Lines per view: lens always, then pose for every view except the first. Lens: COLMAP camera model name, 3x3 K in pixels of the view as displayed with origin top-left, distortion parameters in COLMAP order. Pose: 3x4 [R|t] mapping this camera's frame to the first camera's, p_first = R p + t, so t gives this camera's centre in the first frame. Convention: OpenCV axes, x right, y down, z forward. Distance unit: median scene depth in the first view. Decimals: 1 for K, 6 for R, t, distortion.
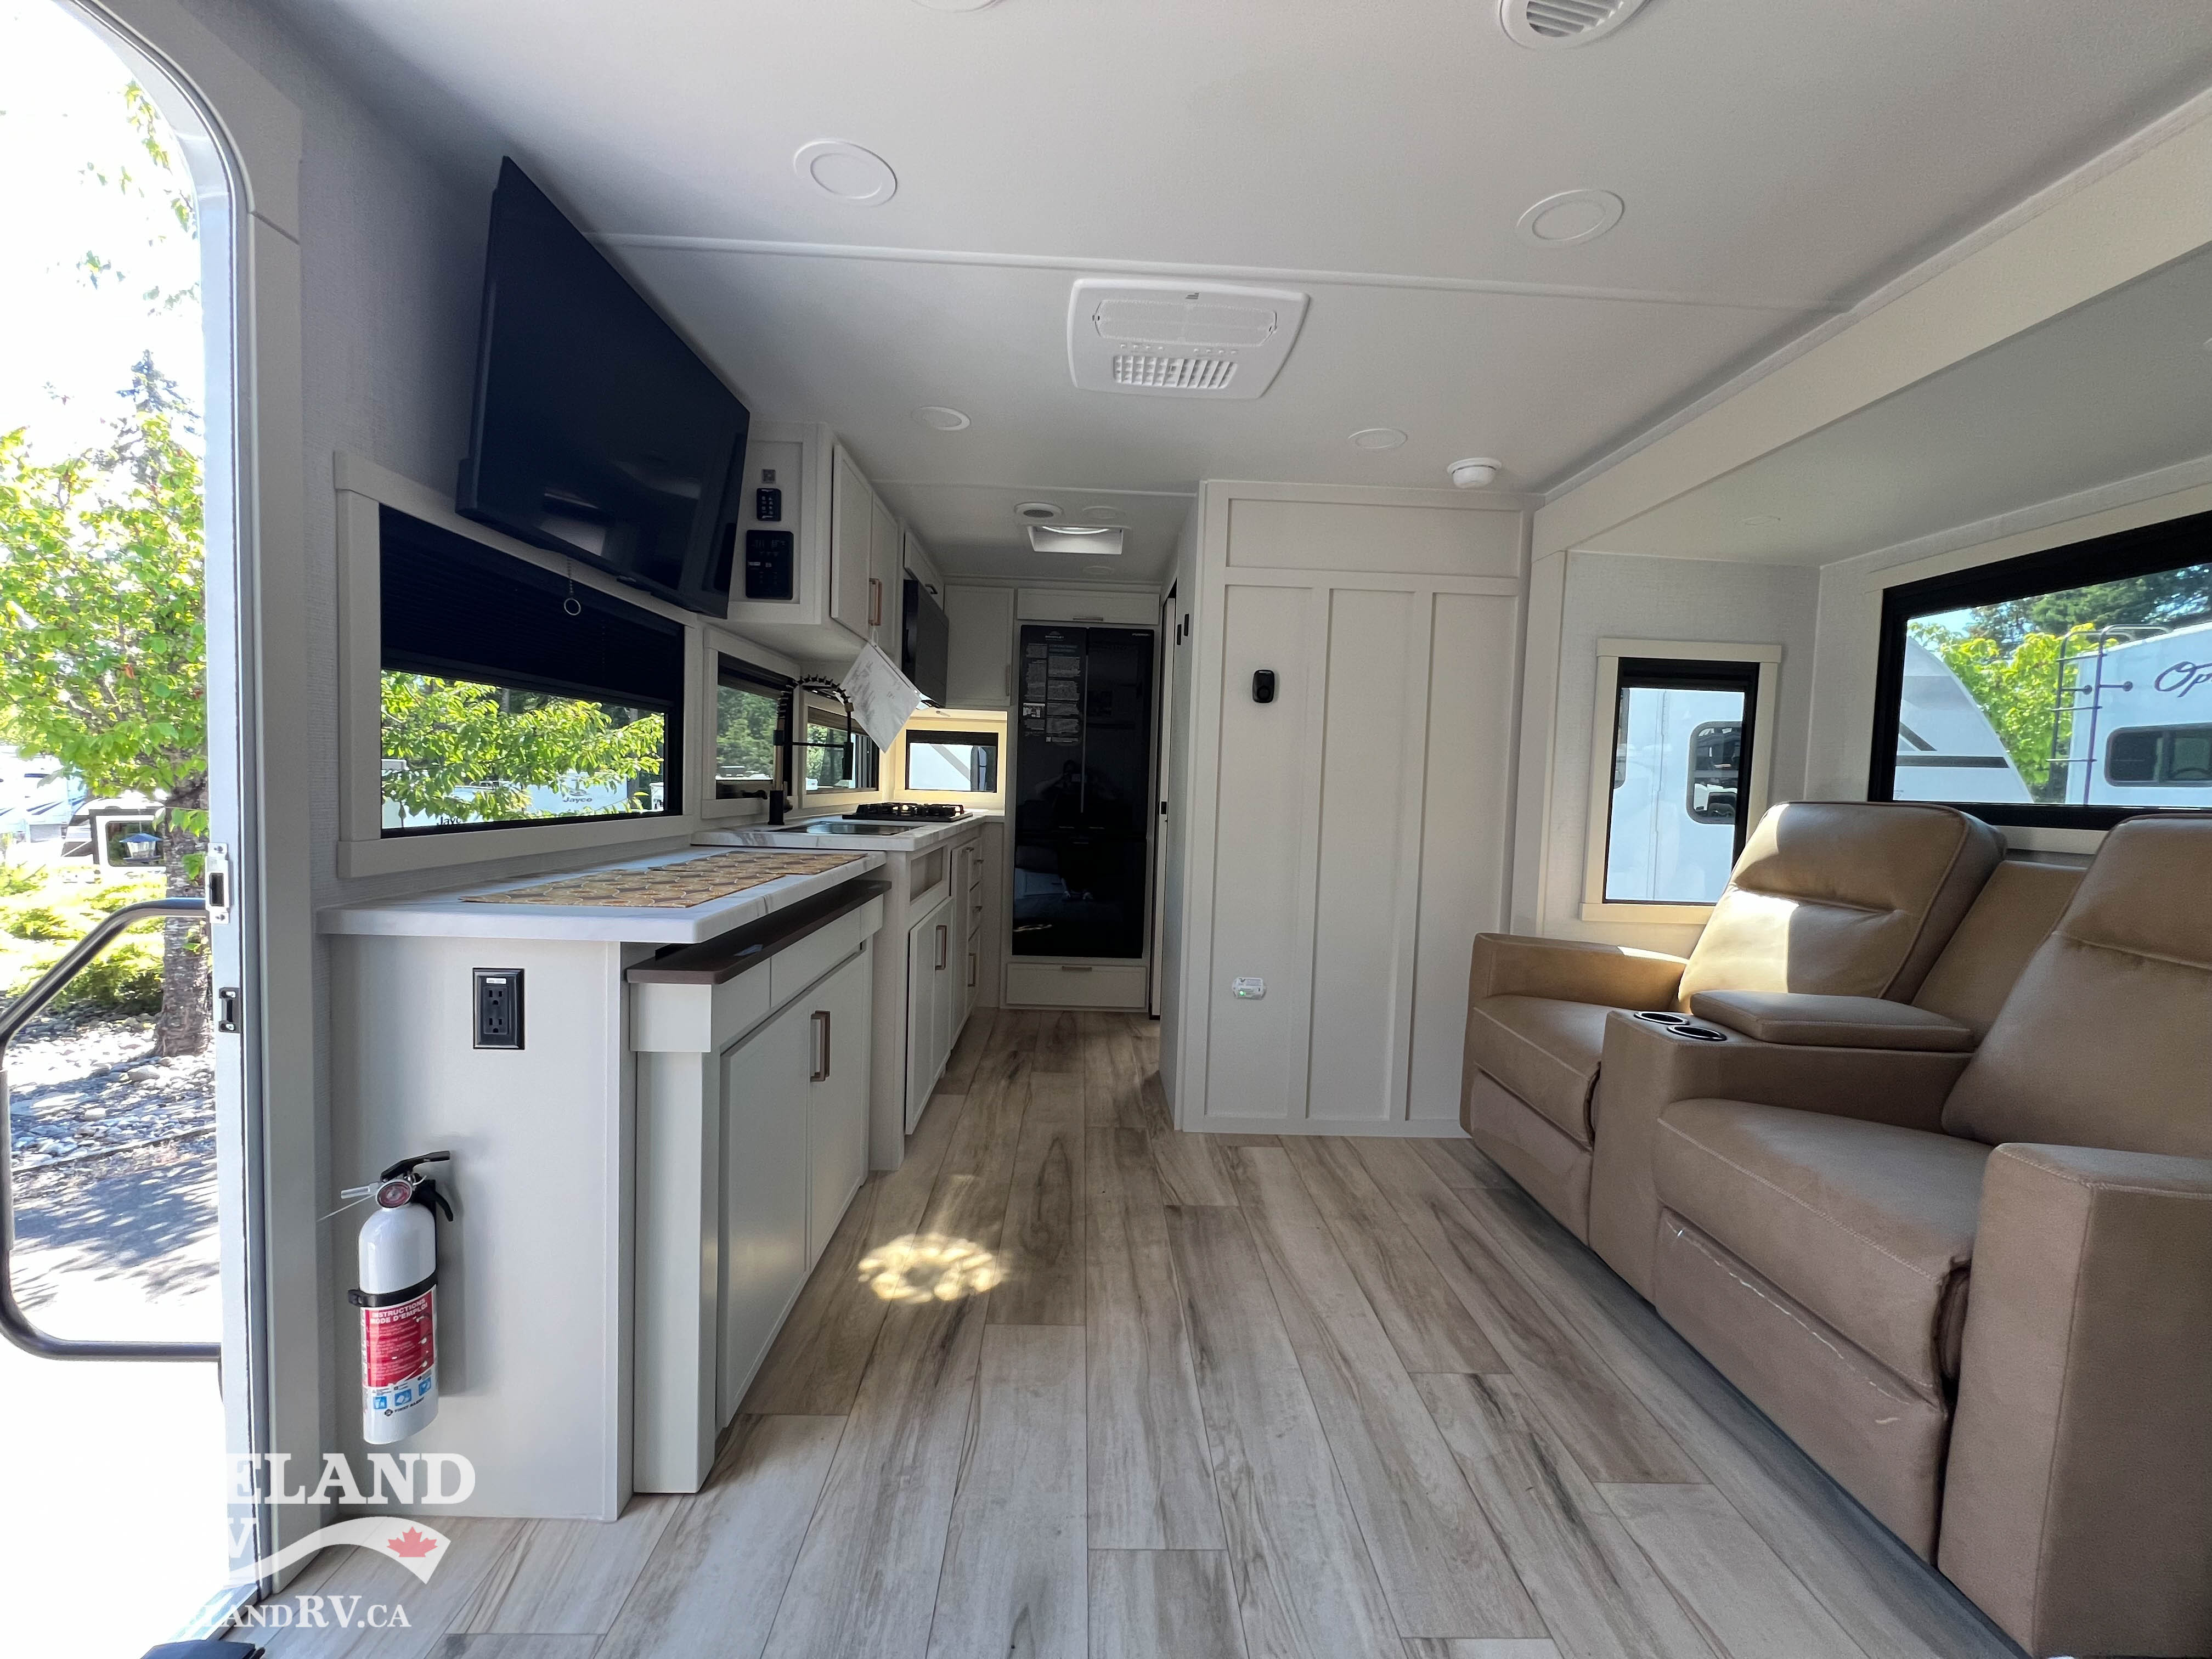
lens RADIAL K [[885.8, 0, 1098.5], [0, 885.8, 828.3], [0, 0, 1]] dist [-0.002529, 0.000495]
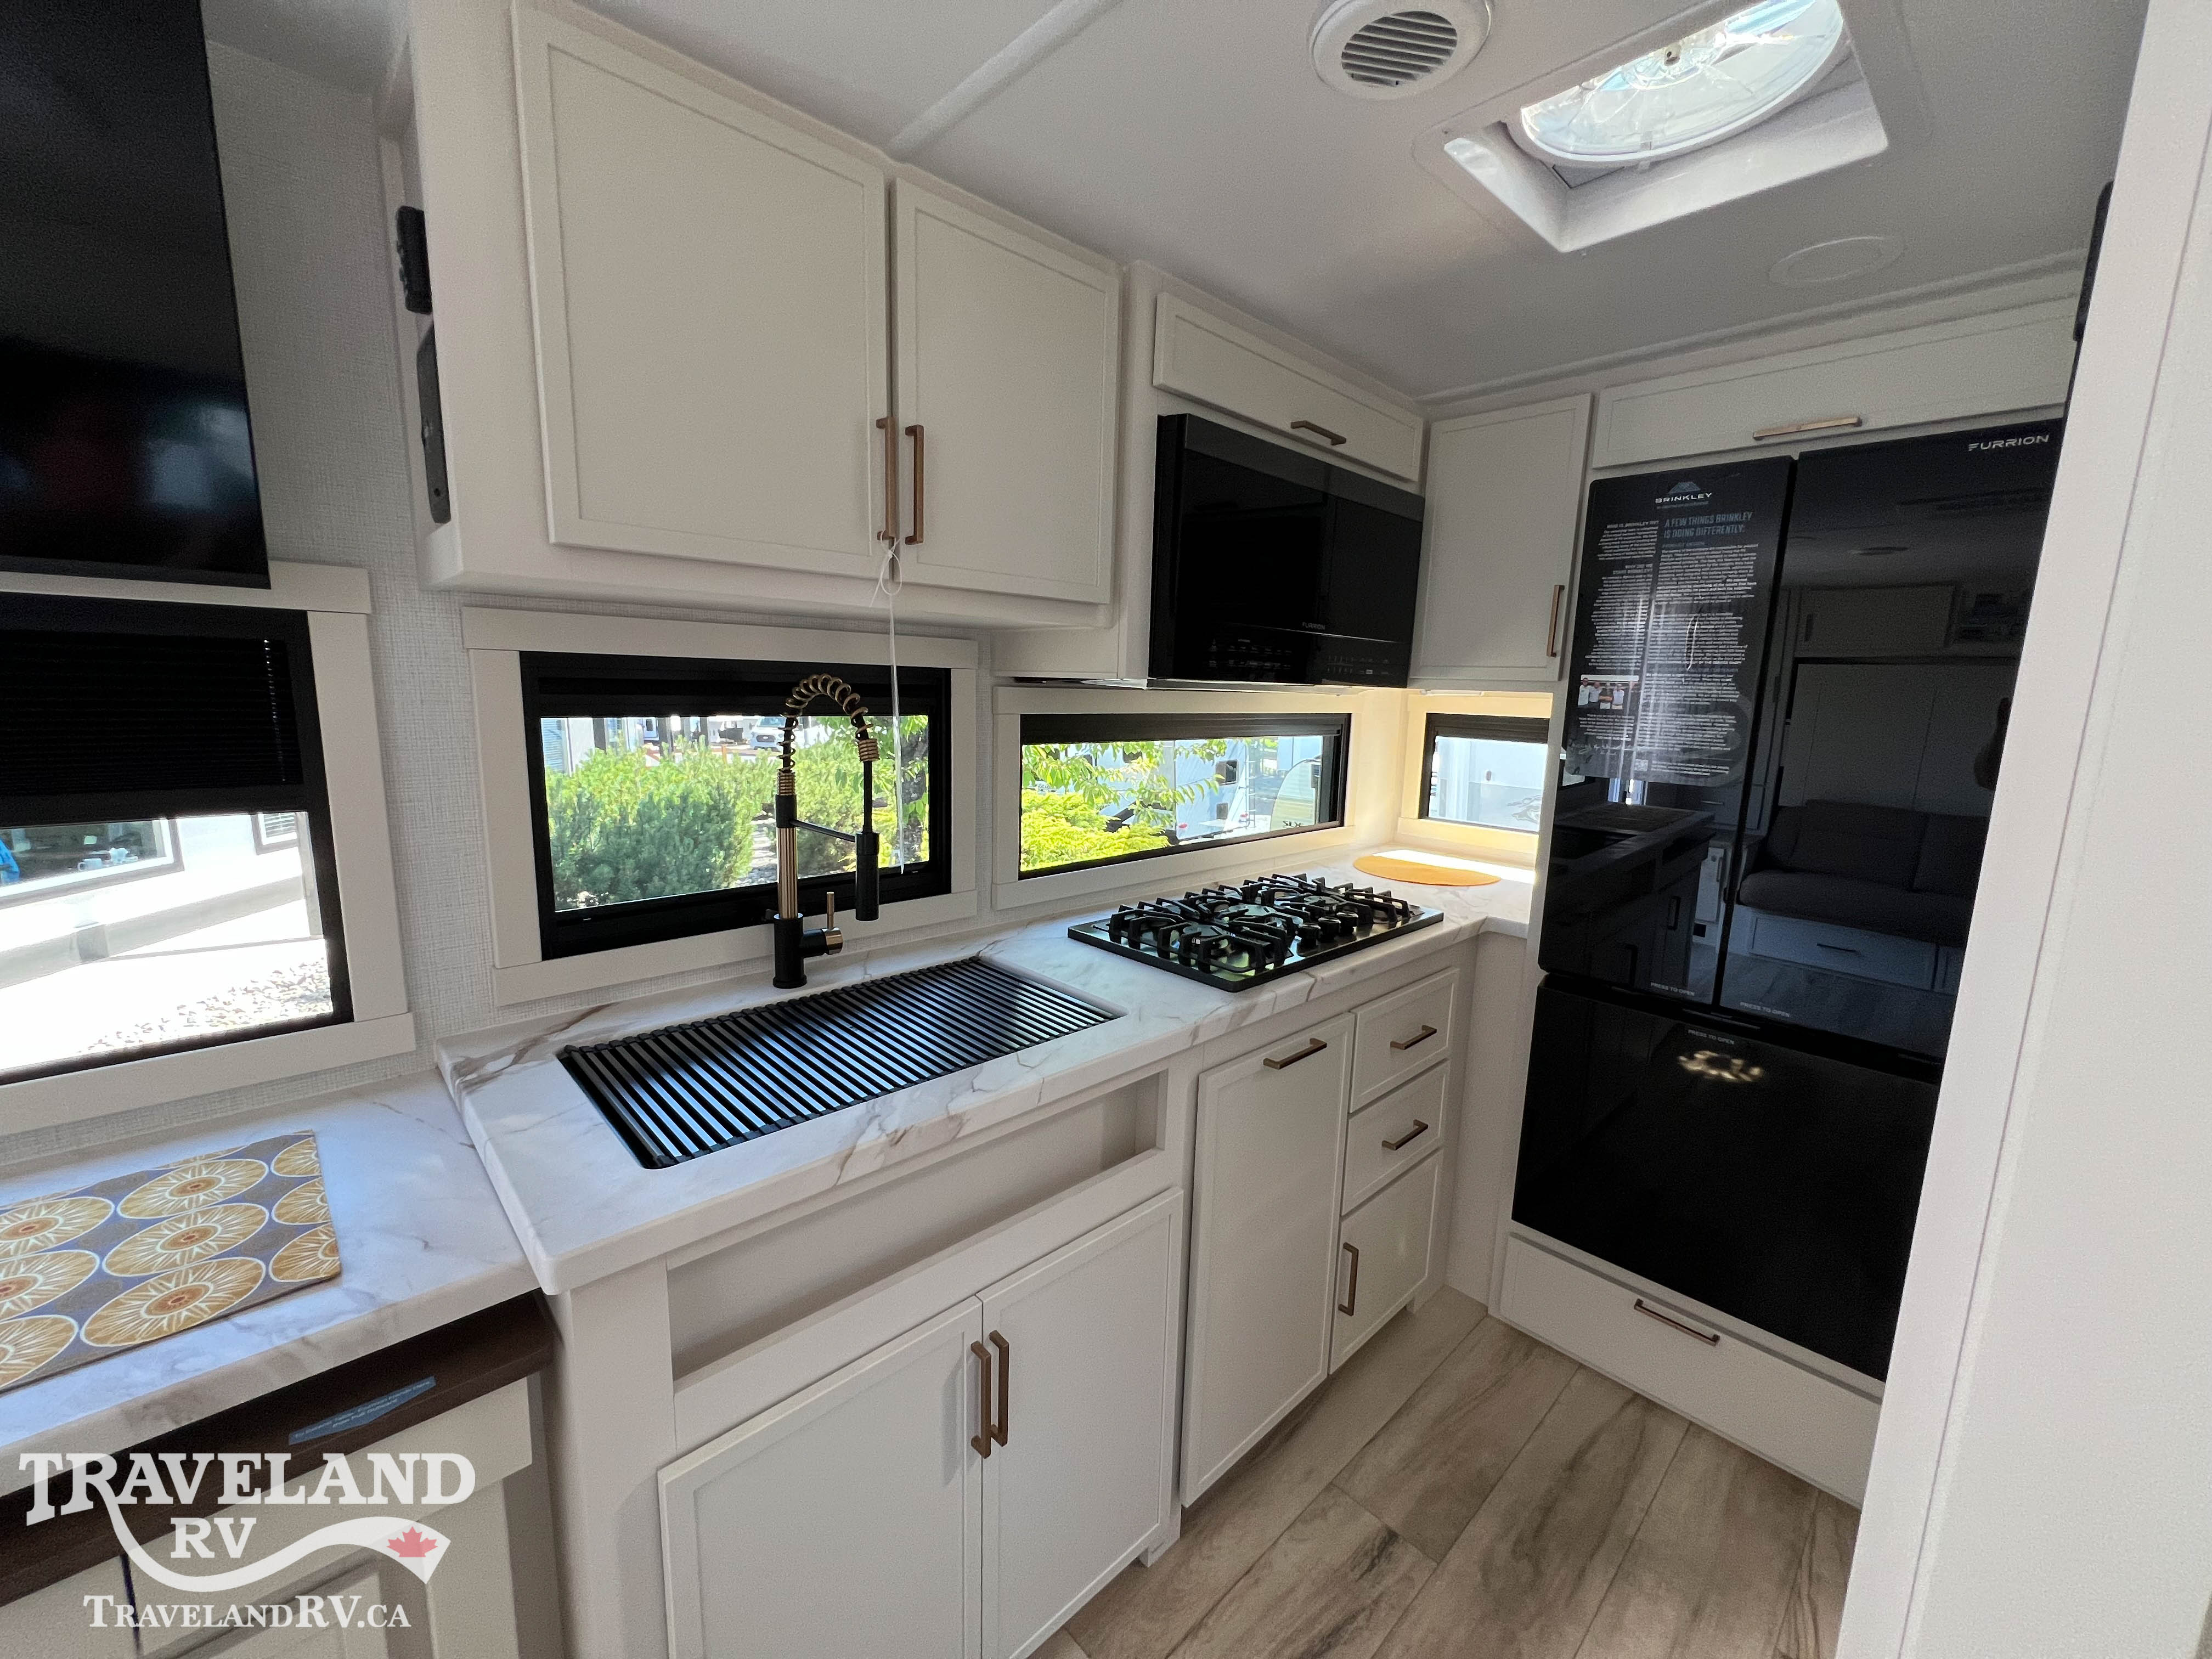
lens RADIAL K [[885.8, 0, 1097.8], [0, 885.8, 831.4], [0, 0, 1]] dist [-0.002529, 0.000495]
pose [[0.676863, 0.104195, -0.728698, 0.071462], [-0.044791, 0.993927, 0.100515, -0.100471], [0.734745, -0.035396, 0.677419, 0.552759]]
